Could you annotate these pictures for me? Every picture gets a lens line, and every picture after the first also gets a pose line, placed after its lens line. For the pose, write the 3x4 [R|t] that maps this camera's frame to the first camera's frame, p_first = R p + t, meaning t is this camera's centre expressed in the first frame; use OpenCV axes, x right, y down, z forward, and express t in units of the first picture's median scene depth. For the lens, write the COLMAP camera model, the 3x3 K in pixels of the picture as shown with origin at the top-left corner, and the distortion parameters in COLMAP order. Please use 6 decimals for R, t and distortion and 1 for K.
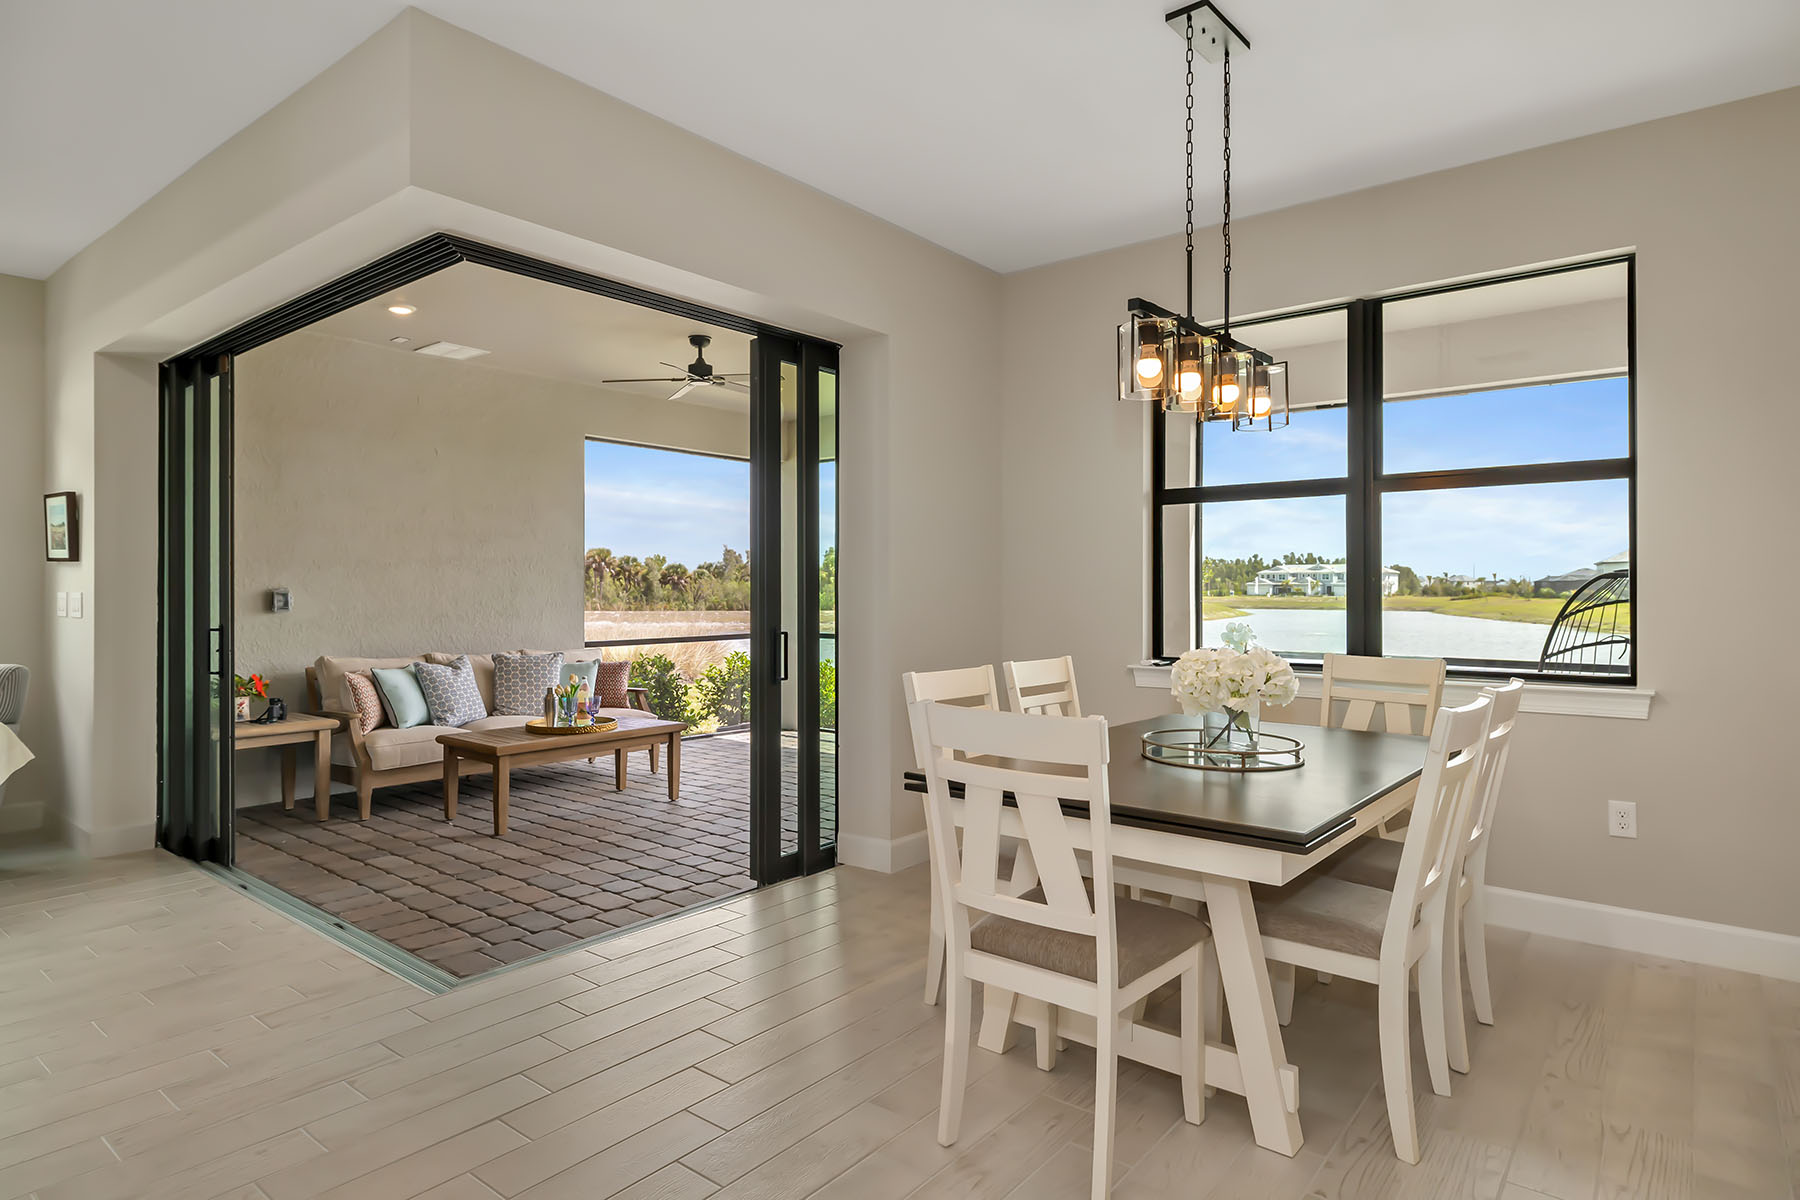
lens RADIAL K [[1019.5, 0, 908.5], [0, 1019.5, 593.0], [0, 0, 1]] dist [0.004611, -0.006908]
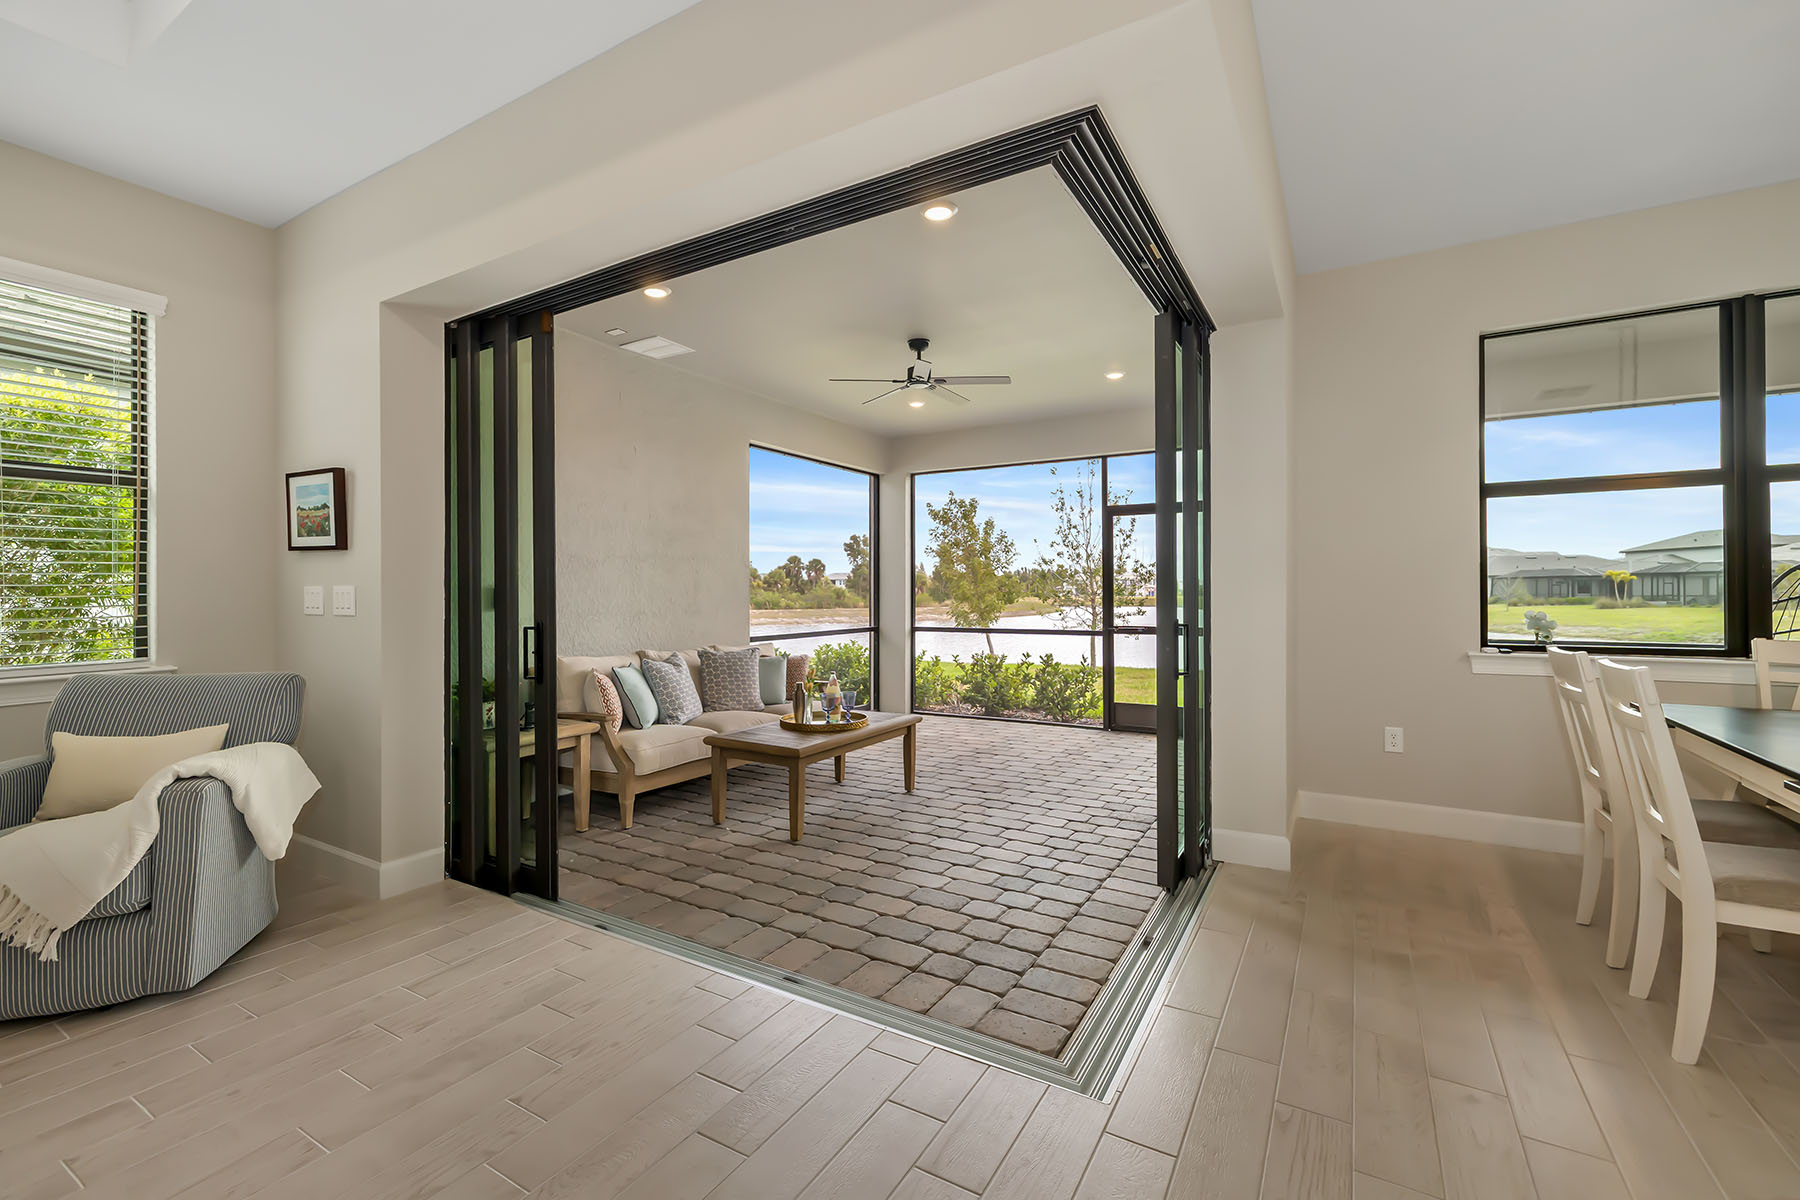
lens RADIAL K [[763.9, 0, 857.4], [0, 763.9, 606.1], [0, 0, 1]] dist [-0.005849, -0.000150]
pose [[0.991038, -0.007835, 0.133351, -0.475533], [0.006257, 0.999905, 0.012246, 0.010069], [-0.133434, -0.011302, 0.990993, 0.308726]]
